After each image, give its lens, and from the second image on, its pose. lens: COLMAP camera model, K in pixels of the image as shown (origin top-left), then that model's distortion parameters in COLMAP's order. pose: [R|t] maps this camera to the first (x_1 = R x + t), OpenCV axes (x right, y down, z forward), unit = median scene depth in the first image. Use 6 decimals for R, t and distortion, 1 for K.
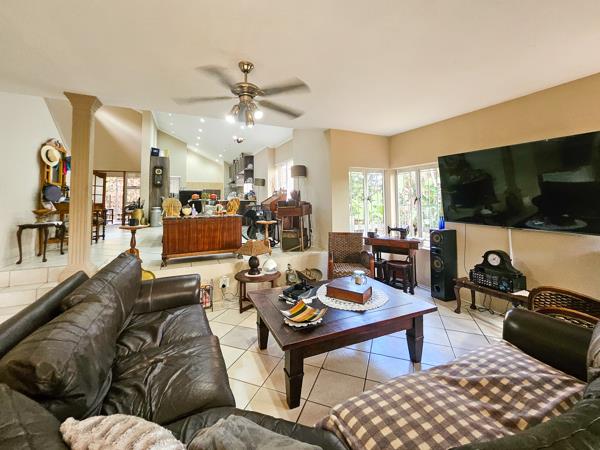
lens RADIAL K [[246.3, 0, 298.7], [0, 246.3, 225.2], [0, 0, 1]] dist [-0.007561, 0.000972]
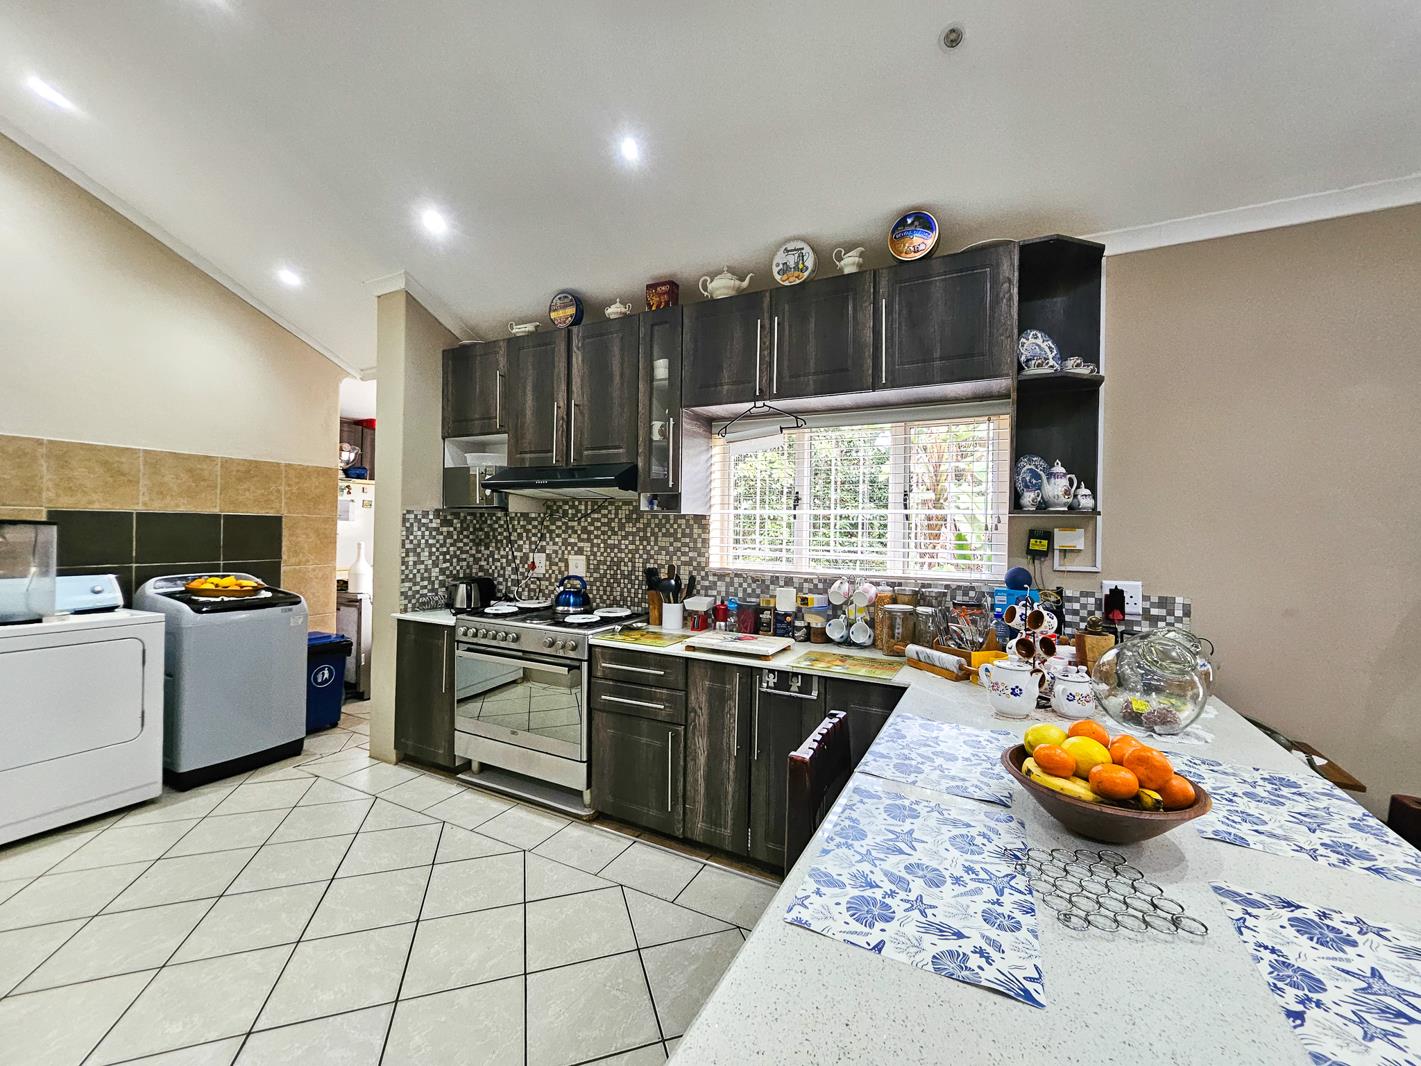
lens RADIAL K [[583.3, 0, 710.7], [0, 583.3, 536.2], [0, 0, 1]] dist [-0.007561, 0.000972]
pose [[0.802433, 0.026887, 0.596136, -0.462266], [0.032212, 0.995576, -0.088262, -0.144943], [-0.595872, 0.090027, 0.798018, 0.900904]]
